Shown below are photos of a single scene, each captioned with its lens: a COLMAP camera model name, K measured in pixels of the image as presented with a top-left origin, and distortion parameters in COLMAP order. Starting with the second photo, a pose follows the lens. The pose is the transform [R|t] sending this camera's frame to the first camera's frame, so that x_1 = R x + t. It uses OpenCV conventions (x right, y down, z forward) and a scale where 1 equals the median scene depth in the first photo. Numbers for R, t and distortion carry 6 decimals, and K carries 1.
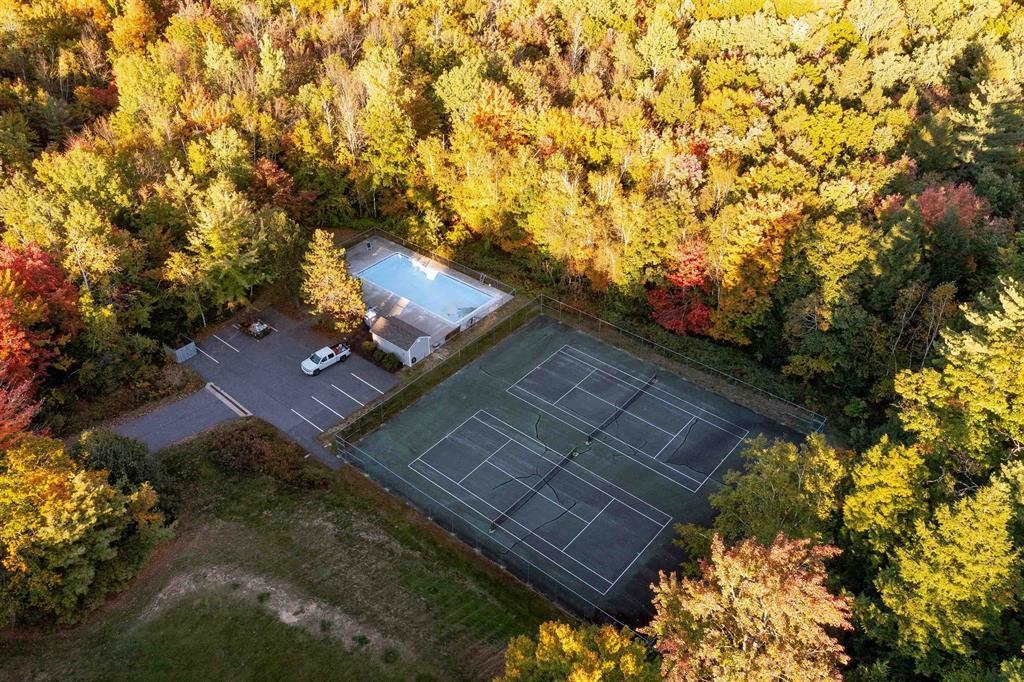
lens RADIAL K [[813.3, 0, 512.0], [0, 813.3, 341.0], [0, 0, 1]] dist [-0.029944, 0.097816]
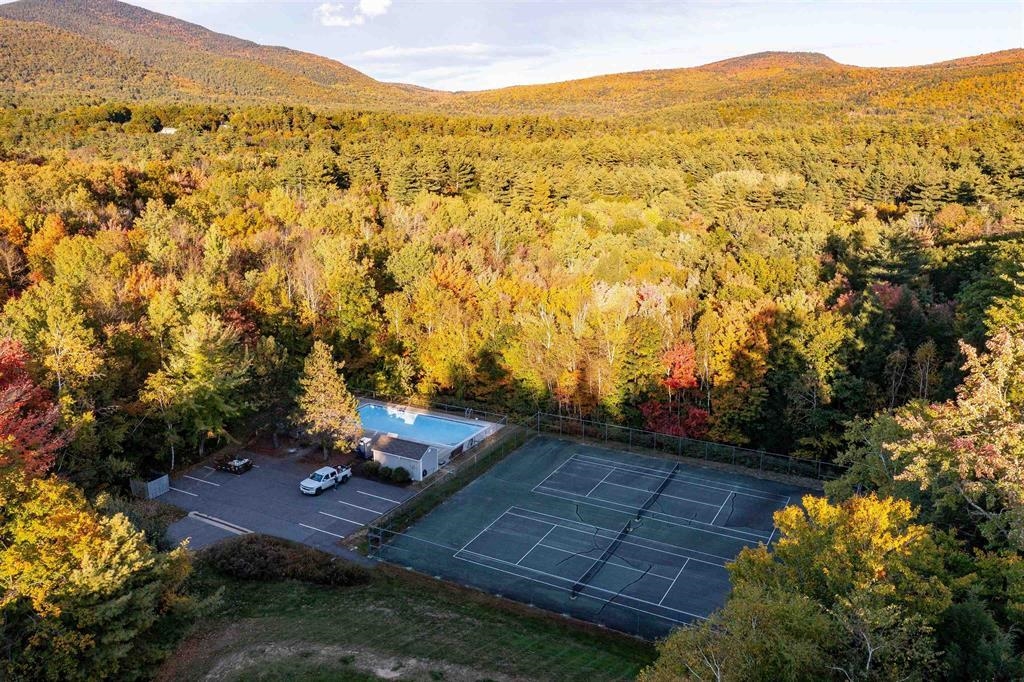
lens RADIAL K [[813.3, 0, 512.0], [0, 813.3, 341.0], [0, 0, 1]] dist [-0.029944, 0.097816]
pose [[0.979005, -0.040422, 0.199789, -0.203942], [0.111244, 0.927260, -0.357510, 0.227636], [-0.170805, 0.372229, 0.912289, 0.087873]]
